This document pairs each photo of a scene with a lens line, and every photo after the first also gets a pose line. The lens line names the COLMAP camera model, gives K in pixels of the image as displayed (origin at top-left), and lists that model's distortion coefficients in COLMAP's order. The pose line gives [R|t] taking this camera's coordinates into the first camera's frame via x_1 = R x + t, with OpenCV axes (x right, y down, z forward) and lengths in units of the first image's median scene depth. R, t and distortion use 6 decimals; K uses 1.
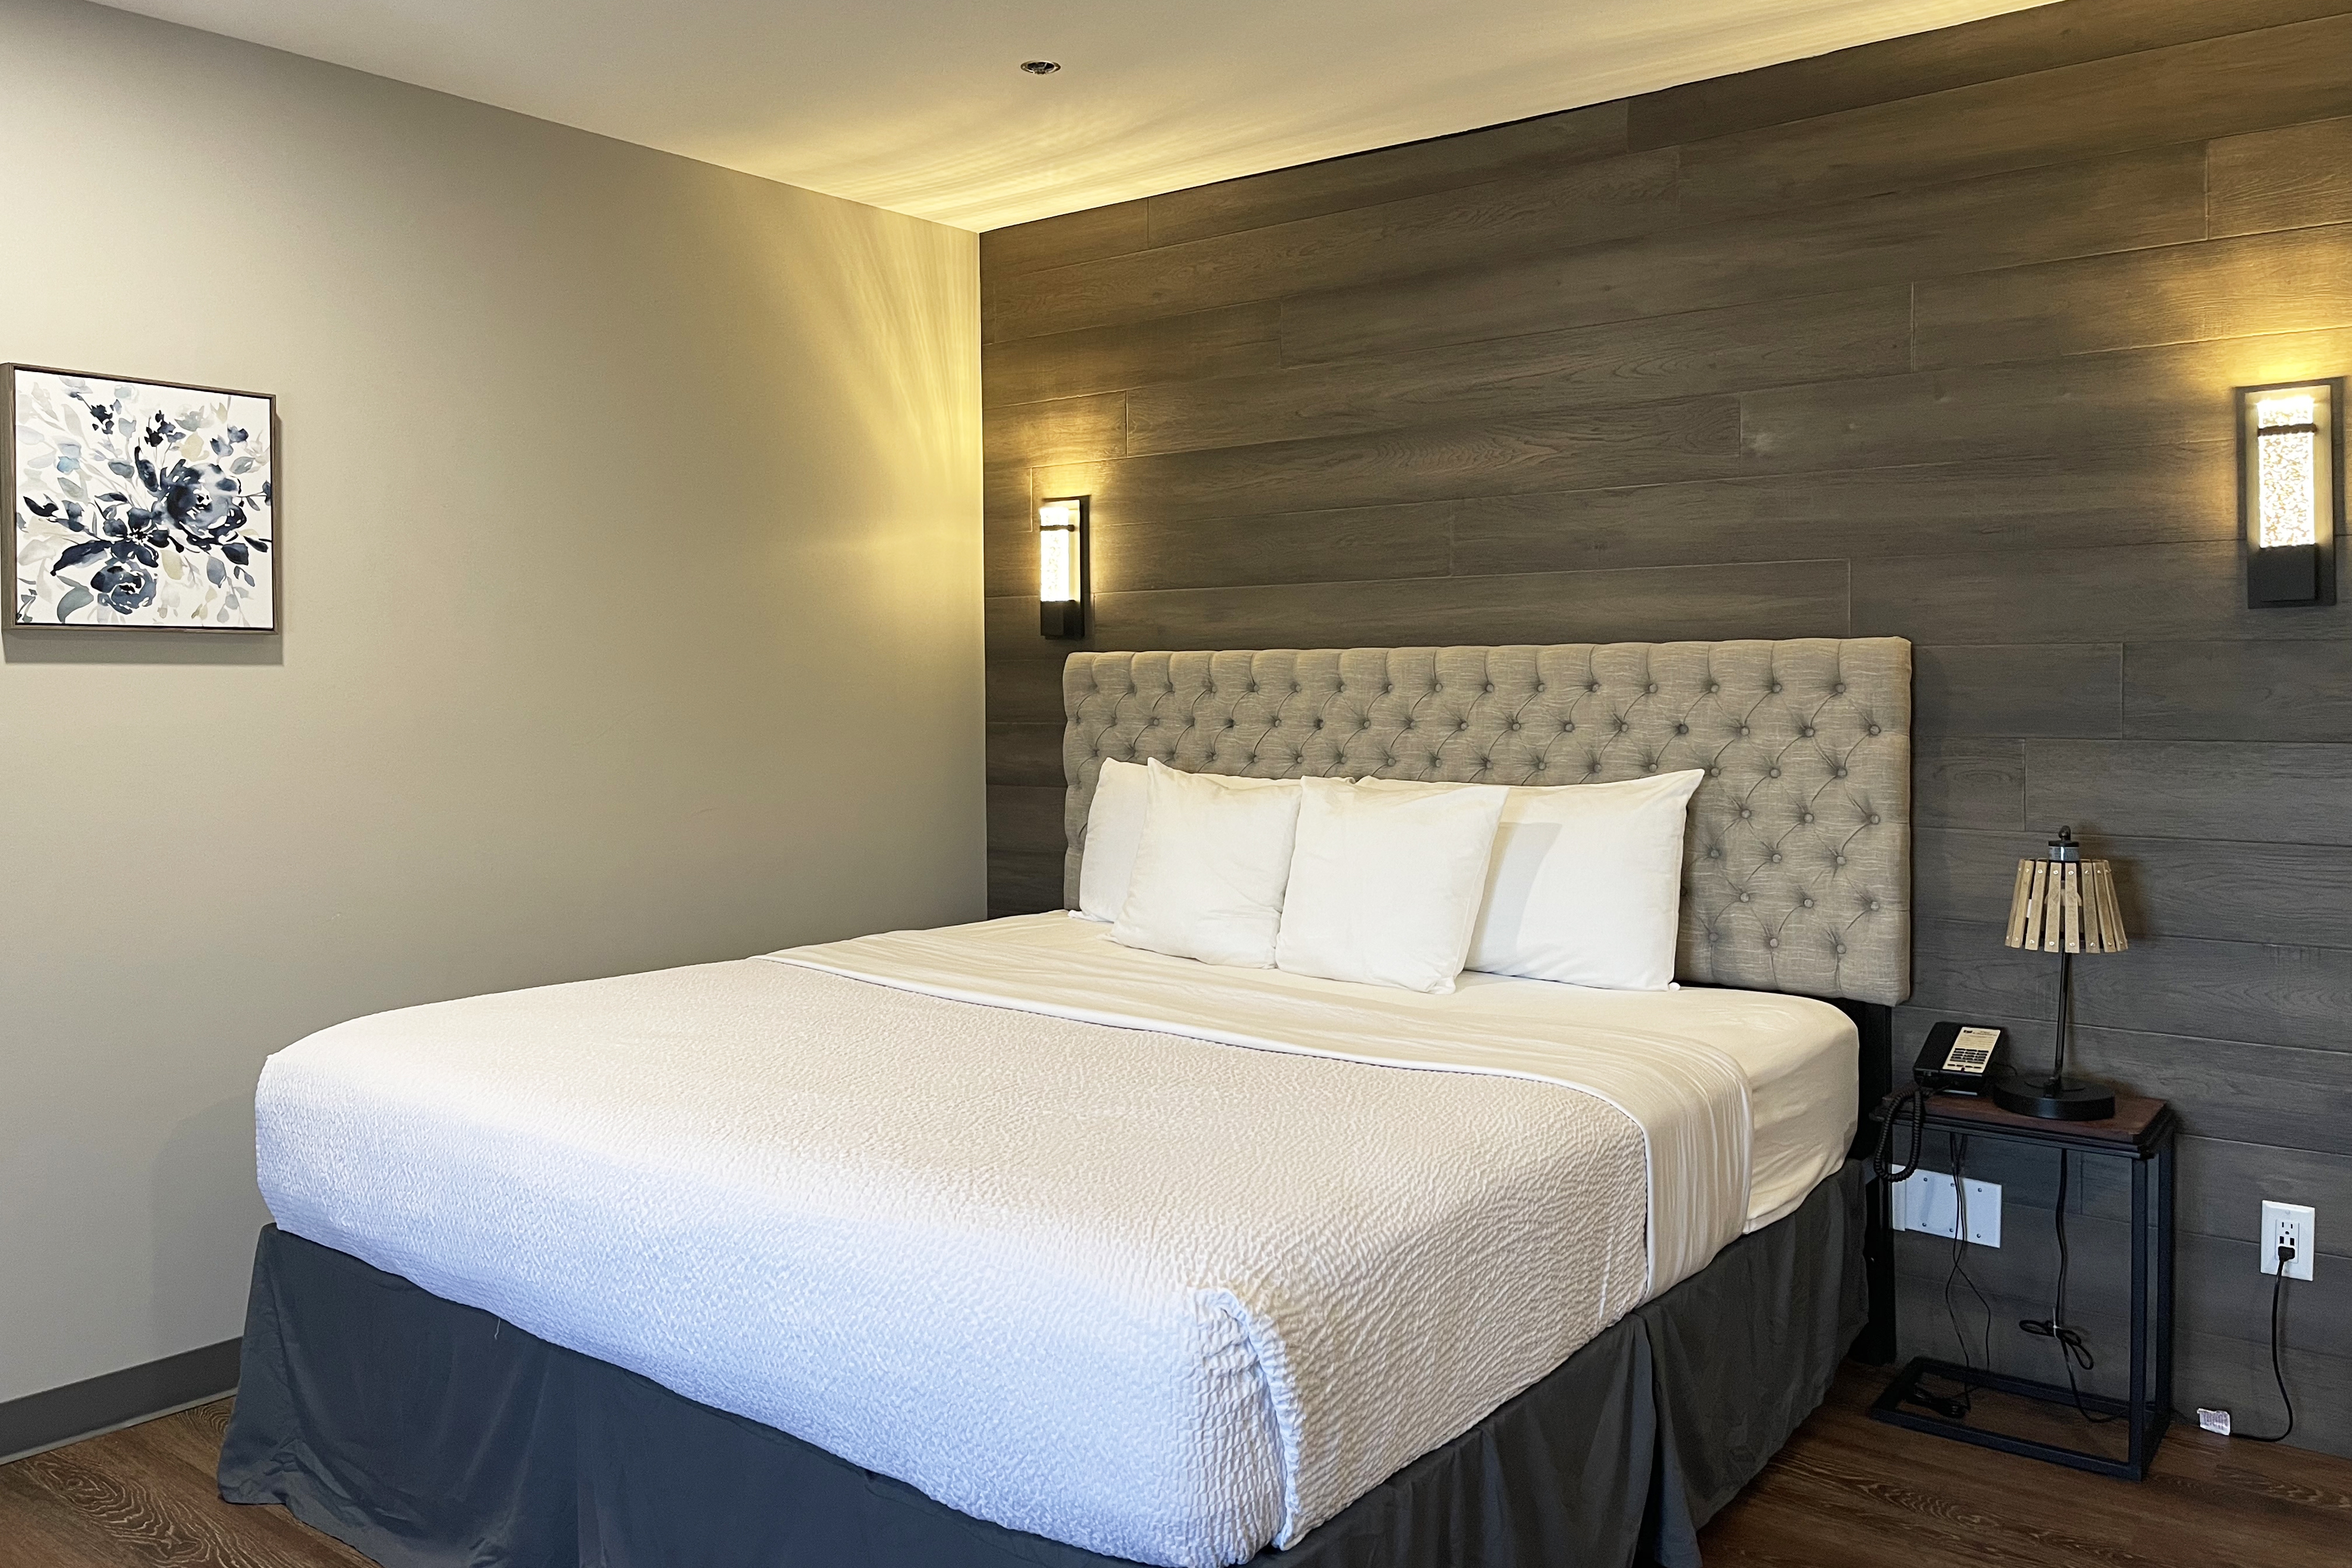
lens RADIAL K [[1760.9, 0, 1183.8], [0, 1760.9, 722.2], [0, 0, 1]] dist [0.001055, 0.000812]
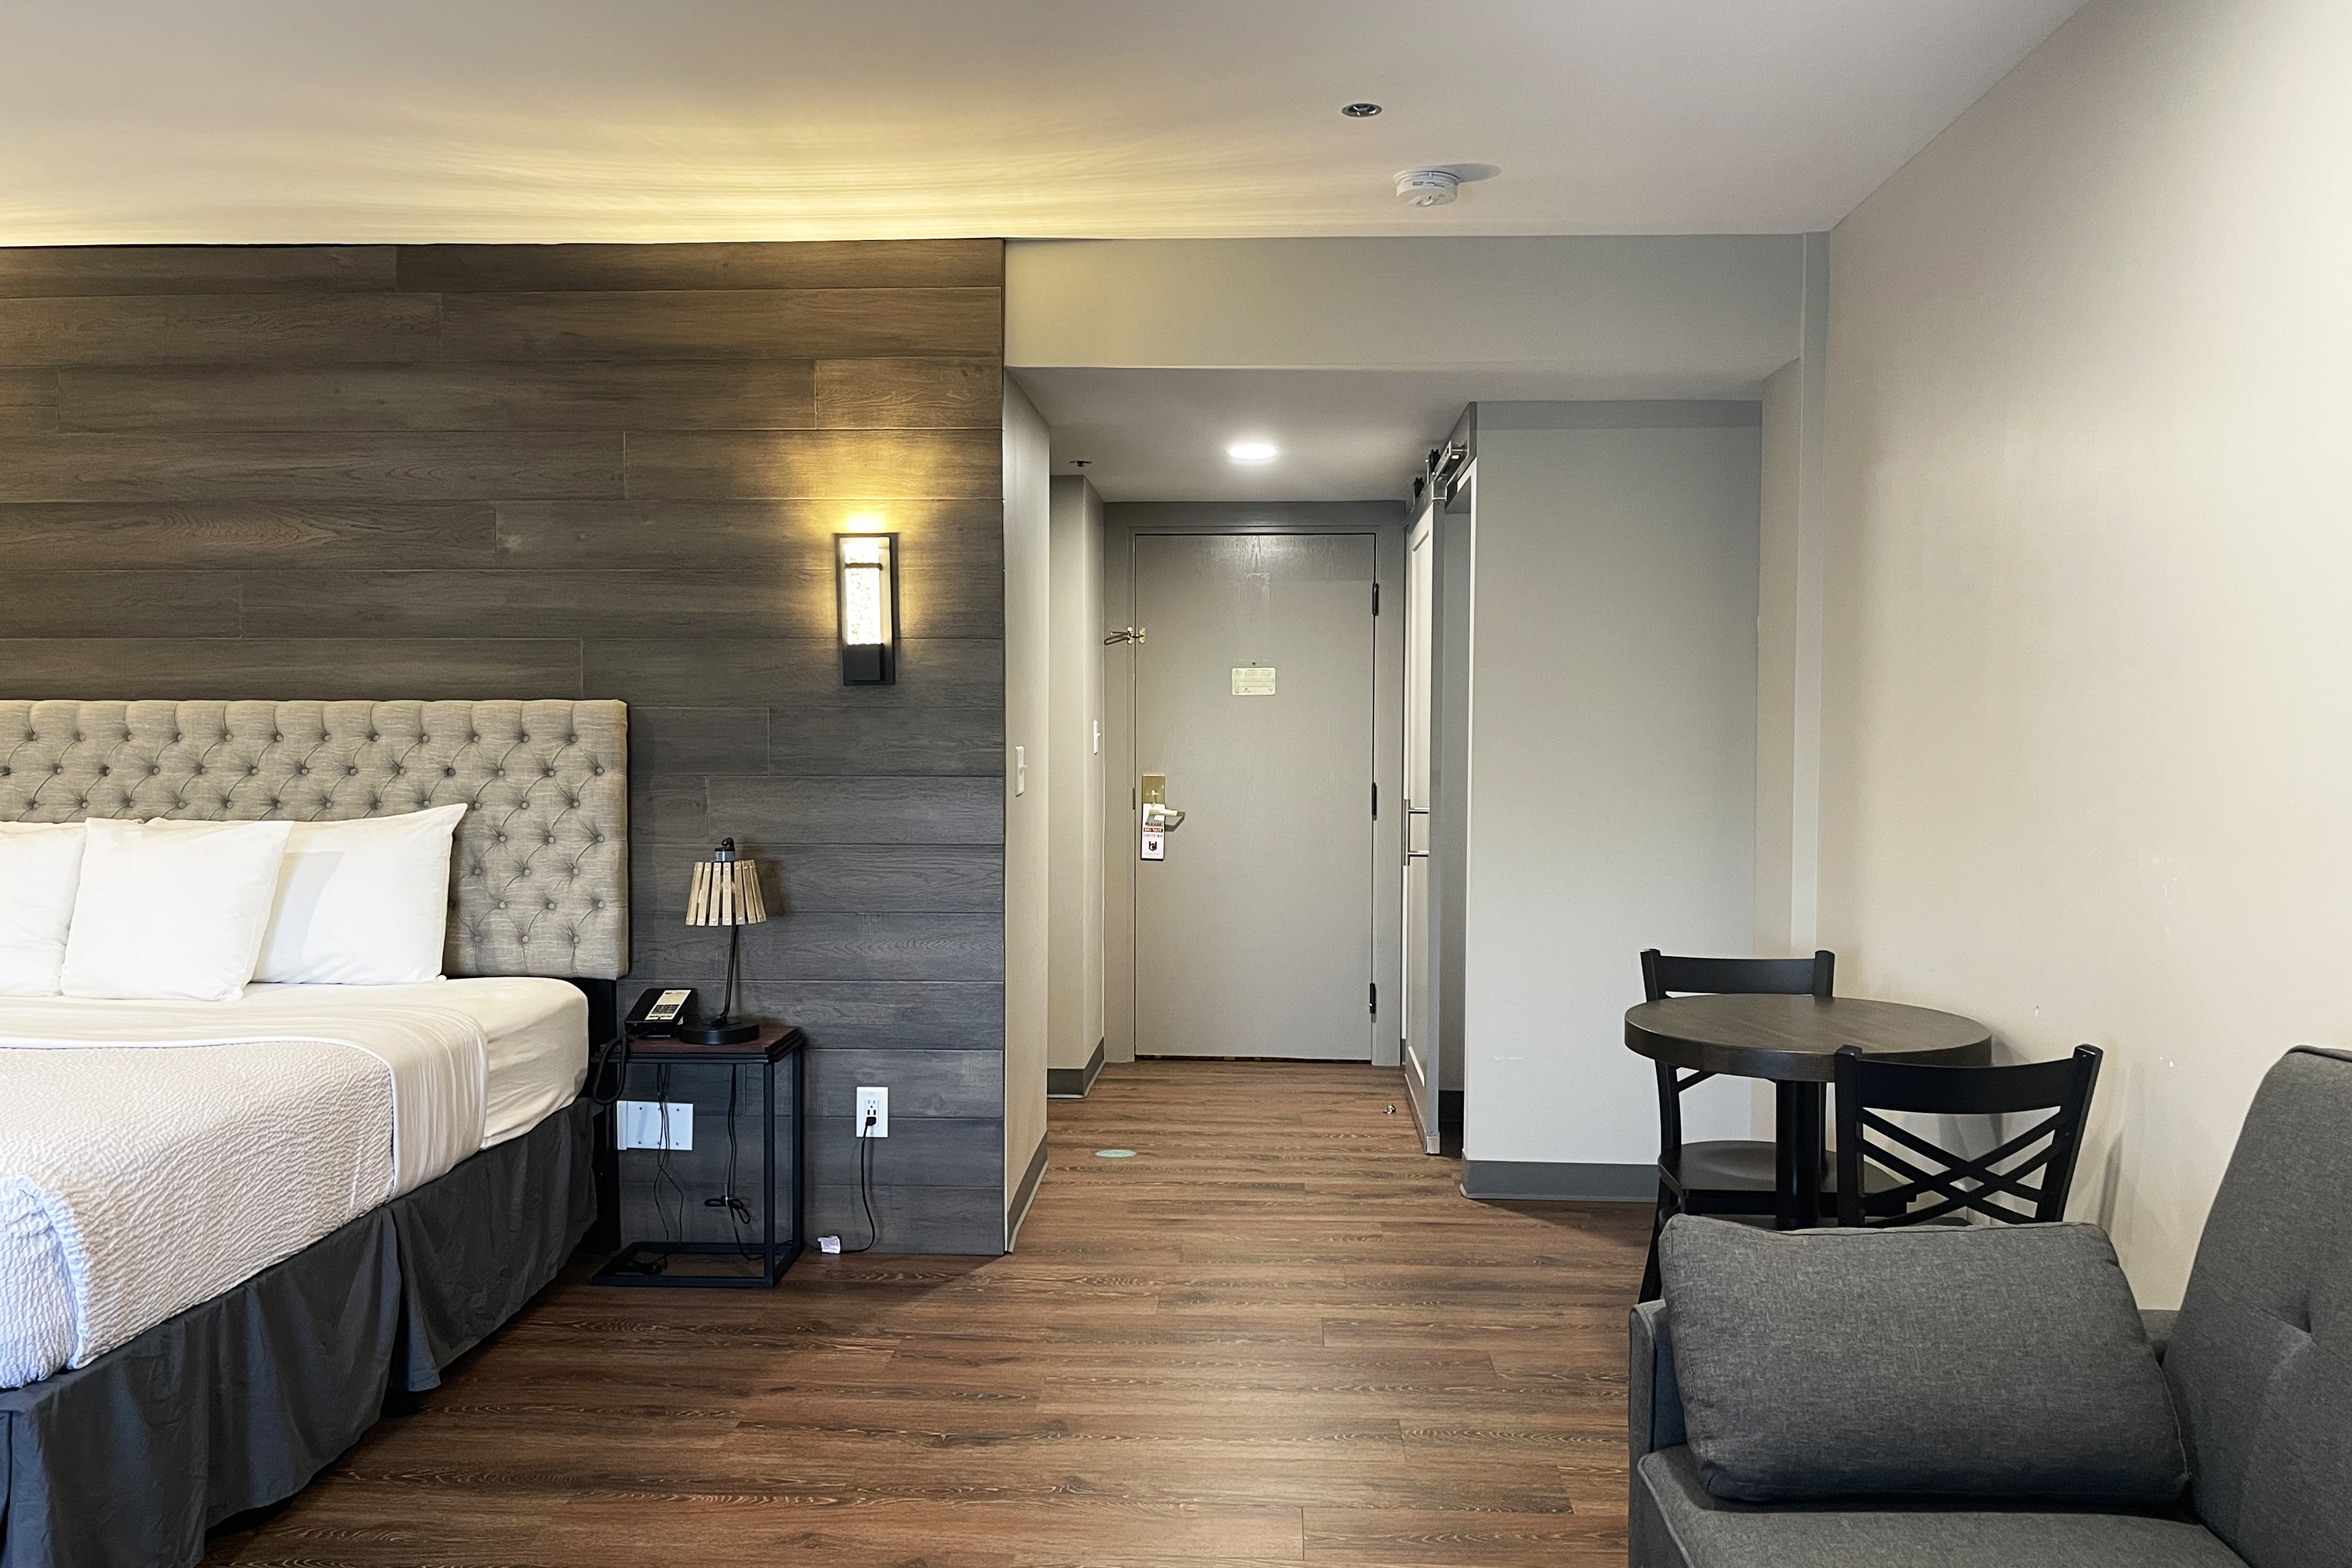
lens RADIAL K [[1782.5, 0, 1176.0], [0, 1782.5, 784.0], [0, 0, 1]] dist [0.050423, -0.071179]
pose [[0.819765, -0.011328, 0.572588, -0.020785], [0.008436, 0.999935, 0.007704, 0.008205], [-0.572638, -0.001485, 0.819807, -0.358714]]
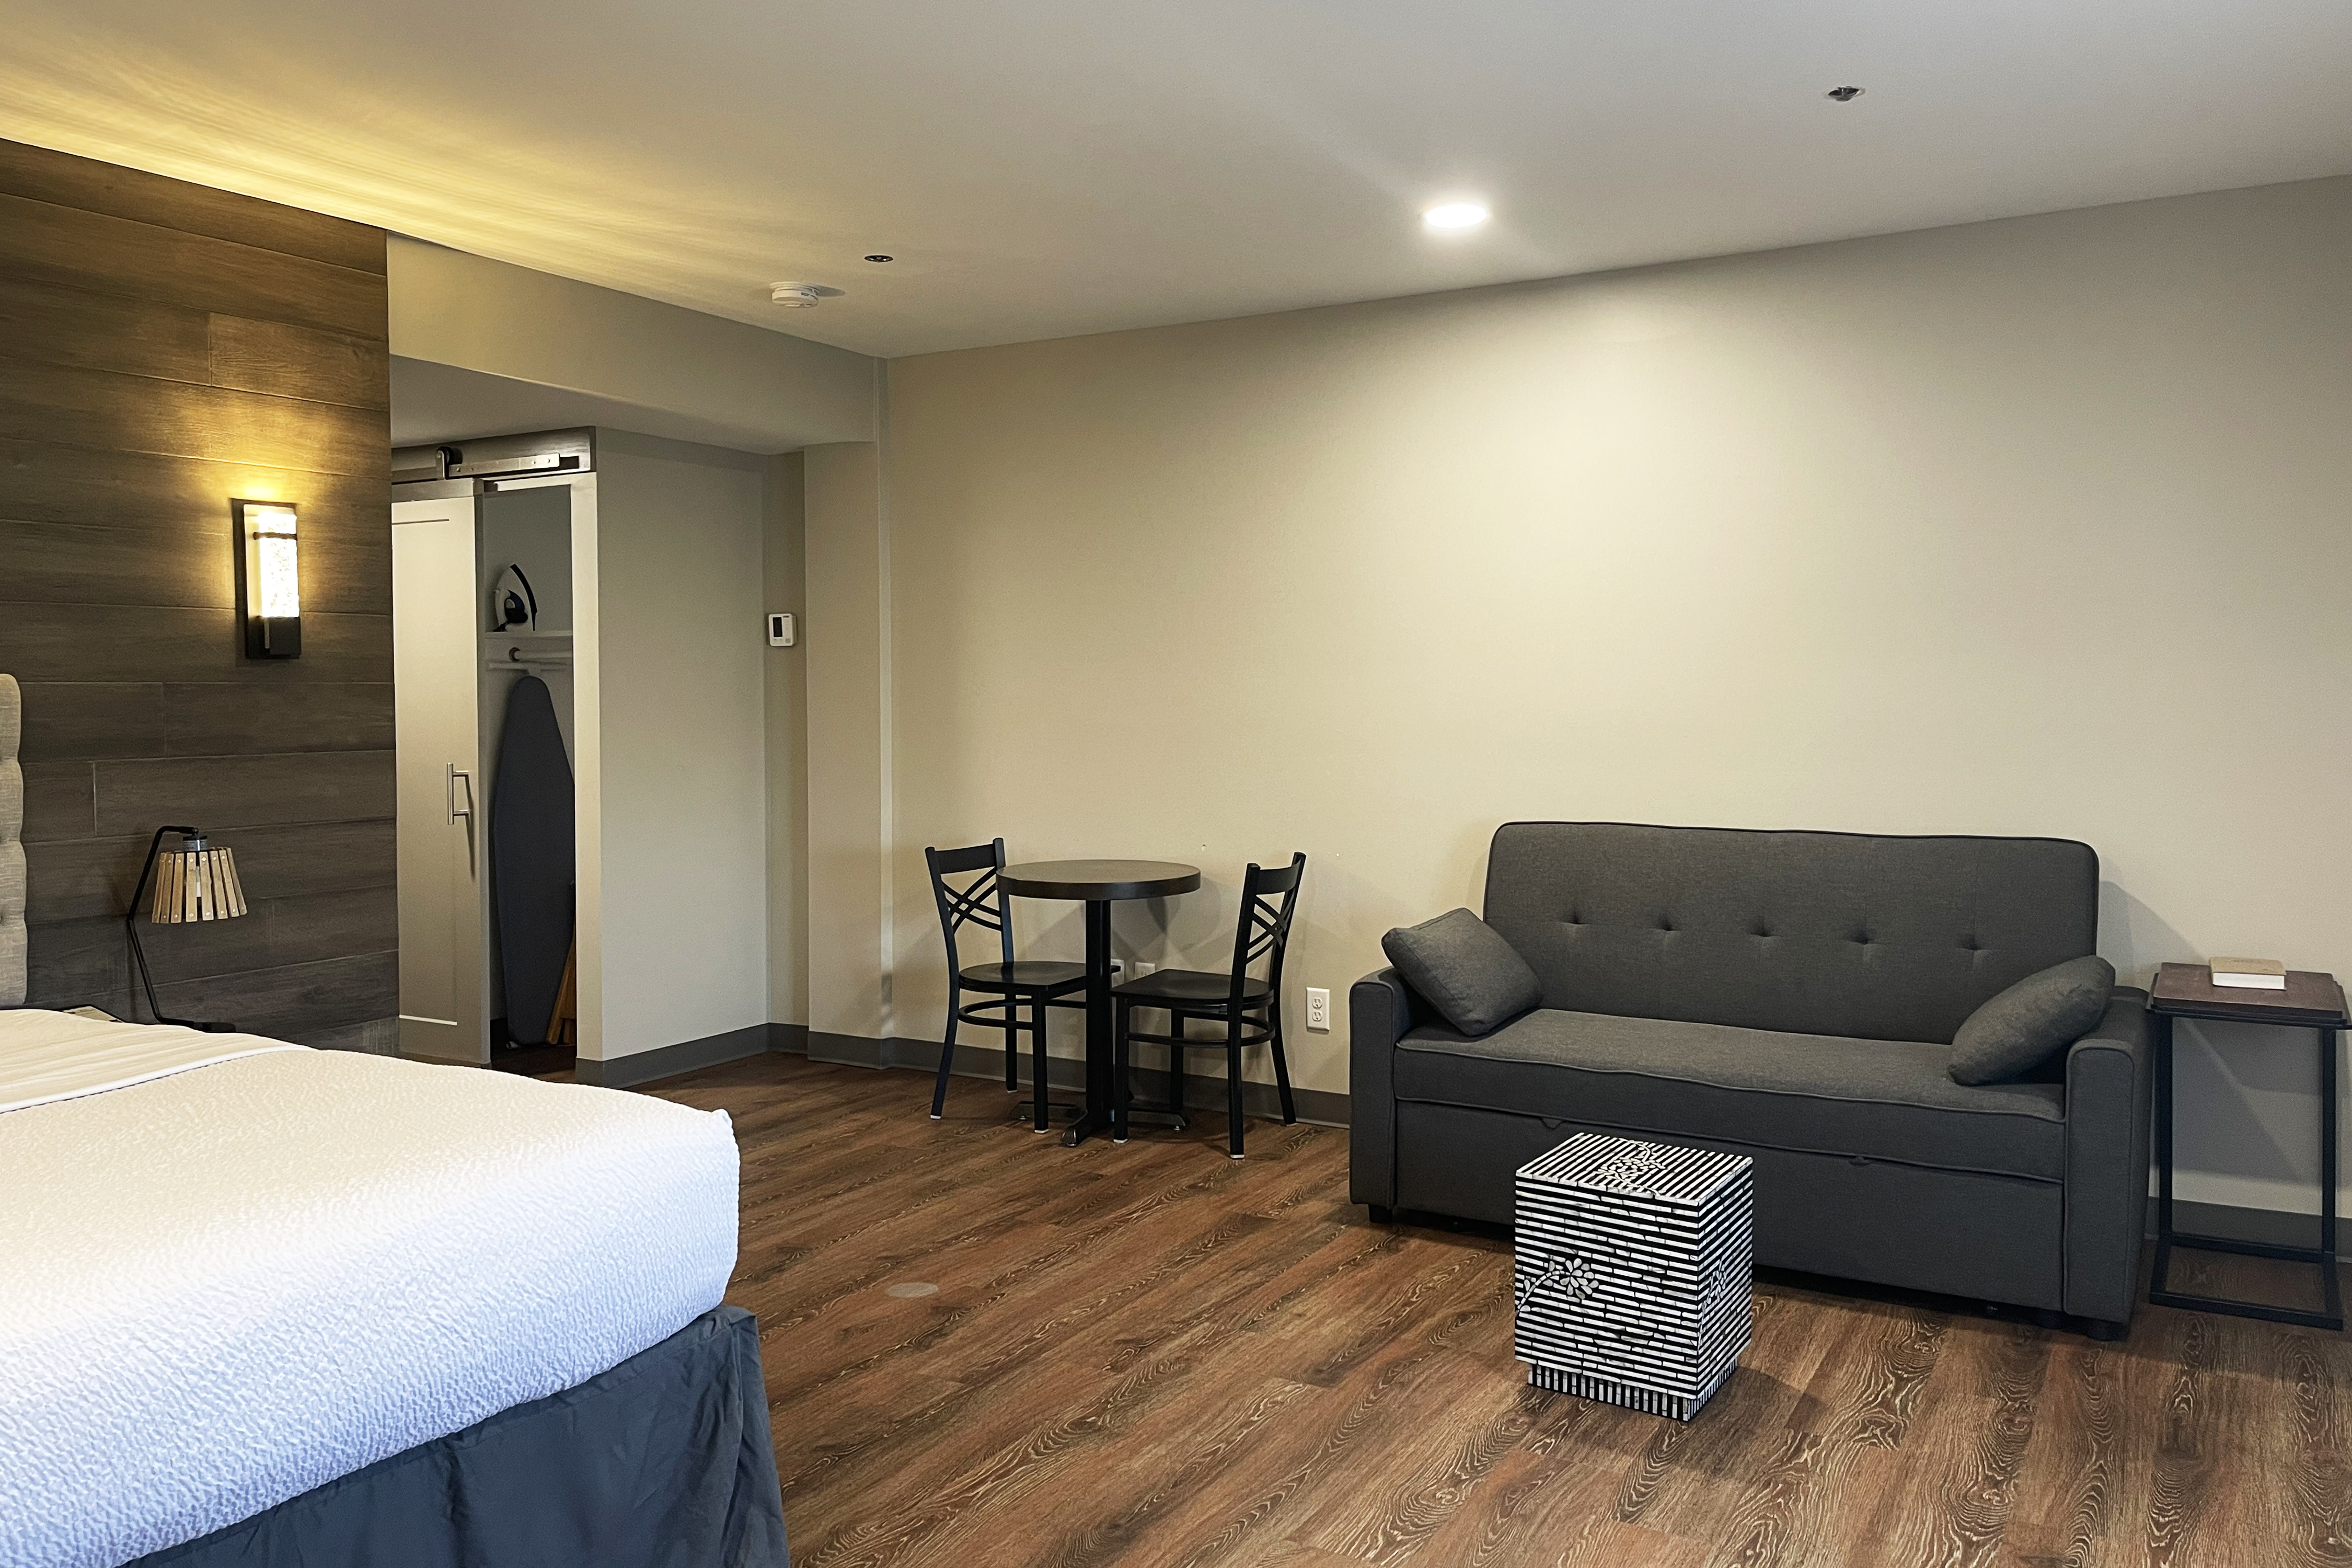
lens RADIAL K [[1760.9, 0, 1183.8], [0, 1760.9, 722.2], [0, 0, 1]] dist [0.001055, 0.000812]
pose [[-0.133780, -0.013350, 0.990921, -0.829954], [0.031746, 0.999338, 0.017750, -0.014730], [-0.990502, 0.033833, -0.133268, 0.428435]]
